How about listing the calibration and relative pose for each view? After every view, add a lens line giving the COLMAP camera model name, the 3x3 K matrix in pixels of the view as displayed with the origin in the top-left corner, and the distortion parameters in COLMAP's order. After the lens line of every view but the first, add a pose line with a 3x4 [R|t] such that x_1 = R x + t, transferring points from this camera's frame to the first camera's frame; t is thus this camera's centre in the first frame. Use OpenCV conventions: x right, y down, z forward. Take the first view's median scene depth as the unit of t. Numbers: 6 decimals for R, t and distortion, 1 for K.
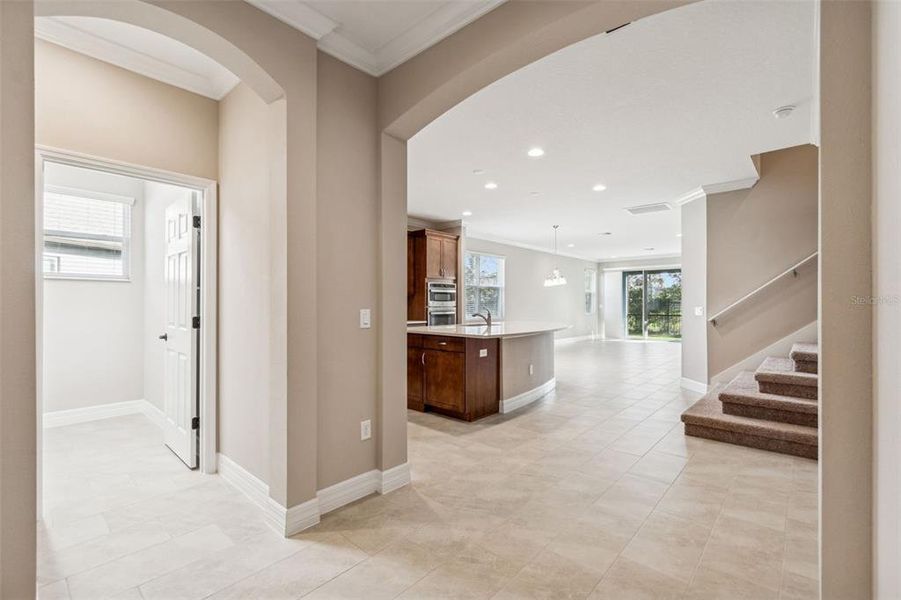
lens RADIAL K [[399.7, 0, 453.8], [0, 399.7, 302.7], [0, 0, 1]] dist [0.002053, -0.001635]
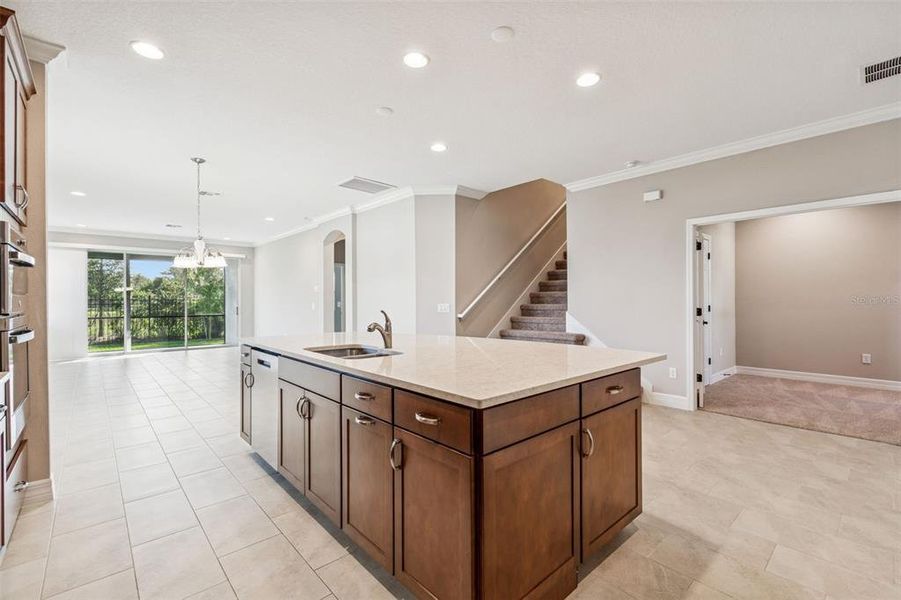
lens RADIAL K [[399.7, 0, 454.9], [0, 399.7, 302.1], [0, 0, 1]] dist [0.002053, -0.001635]
pose [[0.095858, -0.006901, 0.995371, -0.389639], [0.002456, 0.999975, 0.006696, 0.000523], [-0.995392, 0.001802, 0.095873, 0.906004]]
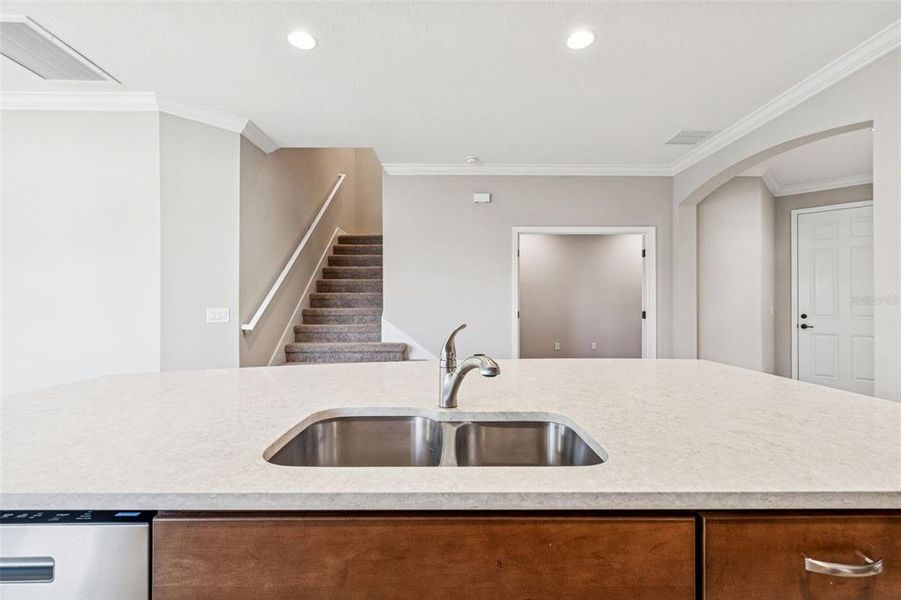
lens RADIAL K [[399.7, 0, 455.3], [0, 399.7, 306.9], [0, 0, 1]] dist [0.002053, -0.001635]
pose [[-0.679433, -0.006091, 0.733712, -0.076923], [-0.000964, 0.999972, 0.007408, 0.004449], [-0.733737, 0.004326, -0.679420, 1.186372]]
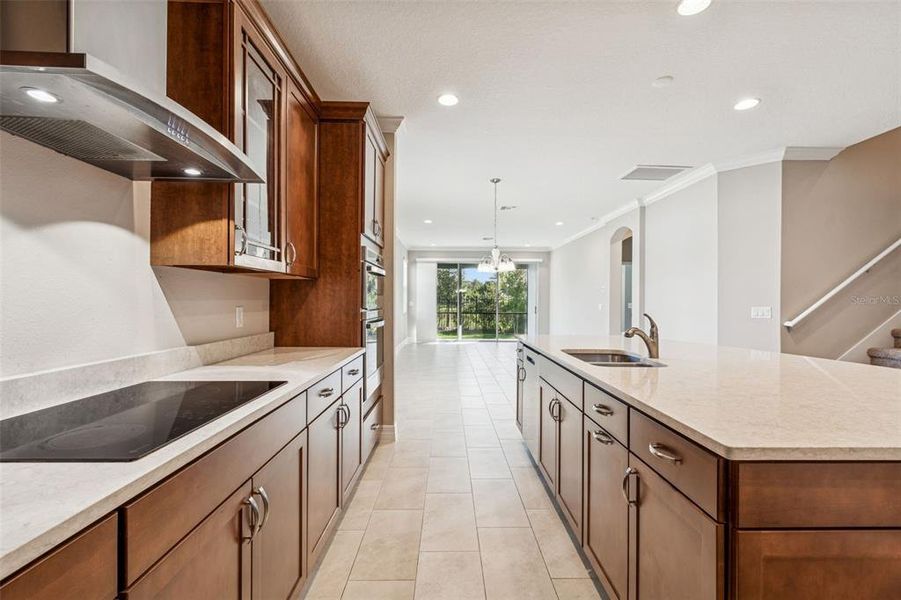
lens RADIAL K [[399.7, 0, 454.9], [0, 399.7, 301.6], [0, 0, 1]] dist [0.002053, -0.001635]
pose [[0.731847, 0.000817, 0.681468, -0.343858], [-0.005788, 0.999971, 0.005016, 0.000267], [-0.681444, -0.007616, 0.731830, 0.868238]]
